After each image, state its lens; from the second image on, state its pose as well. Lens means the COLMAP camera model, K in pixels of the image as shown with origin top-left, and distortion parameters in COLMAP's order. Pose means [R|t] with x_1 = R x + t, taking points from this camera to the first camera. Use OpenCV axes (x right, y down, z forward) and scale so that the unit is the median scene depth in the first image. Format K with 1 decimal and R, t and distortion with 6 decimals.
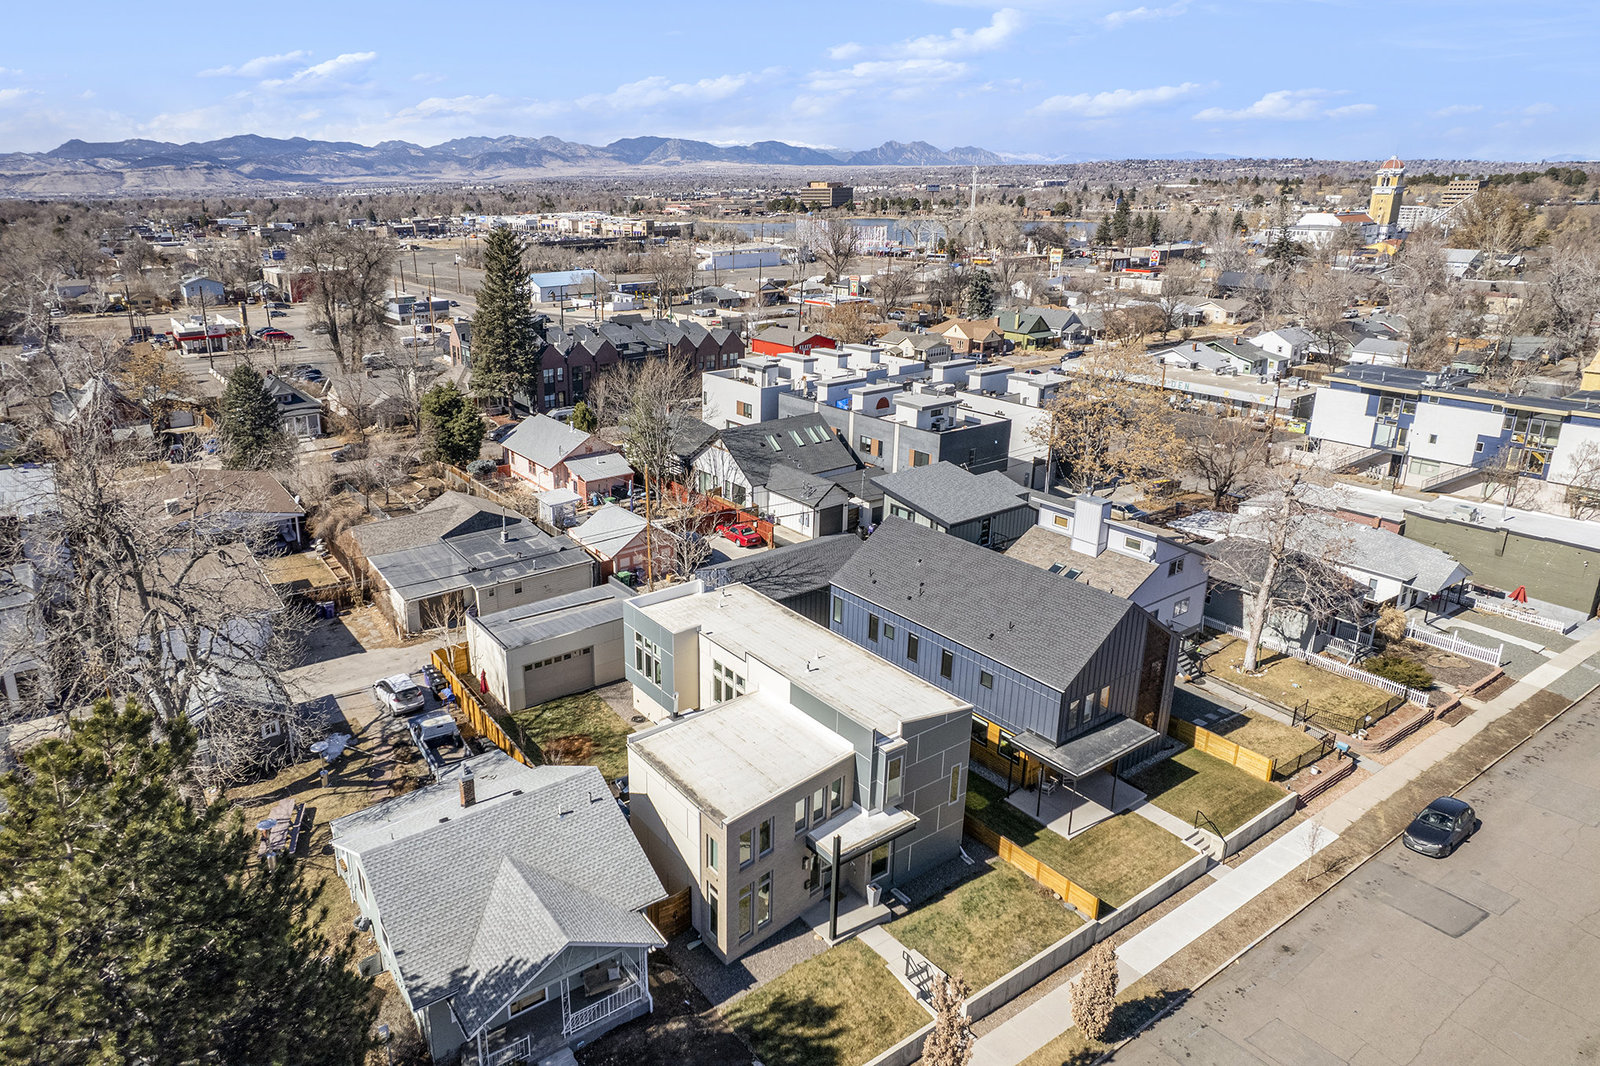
lens RADIAL K [[989.3, 0, 779.8], [0, 989.3, 531.8], [0, 0, 1]] dist [-0.068392, 0.060171]
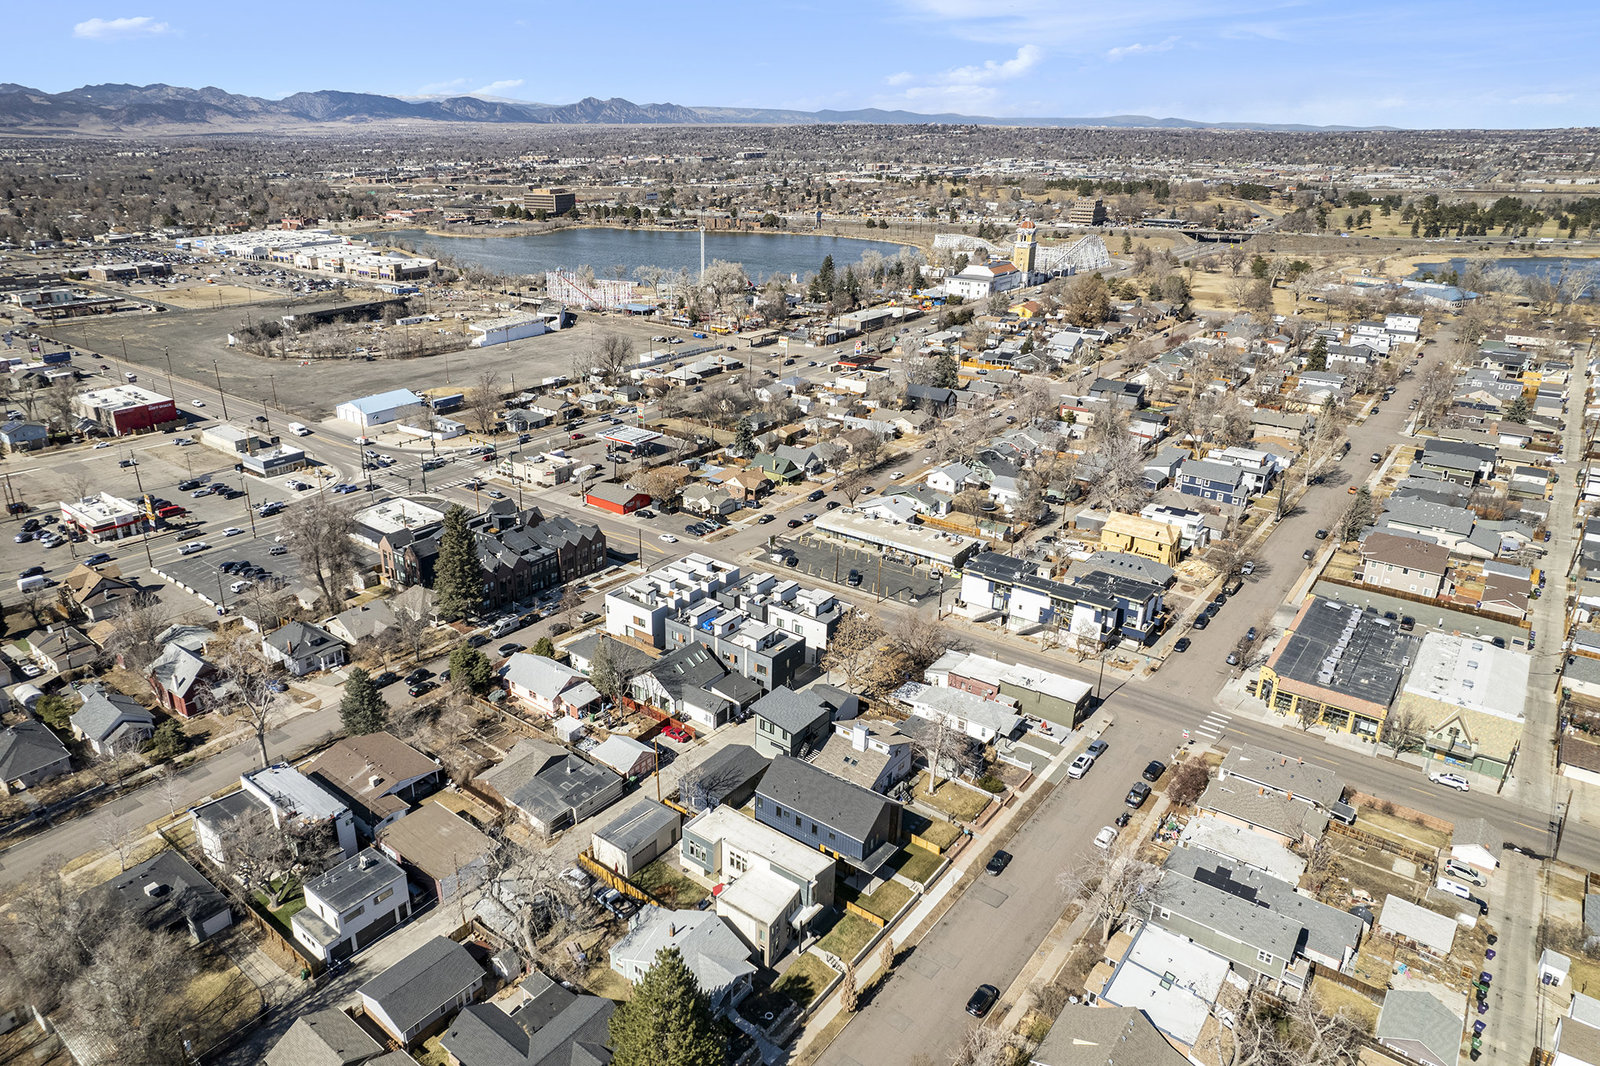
lens RADIAL K [[989.3, 0, 779.8], [0, 989.3, 531.8], [0, 0, 1]] dist [-0.068392, 0.060171]
pose [[0.958068, -0.097391, 0.269483, -0.386307], [0.079885, 0.993963, 0.075209, -0.610920], [-0.275181, -0.050528, 0.960064, -0.993094]]
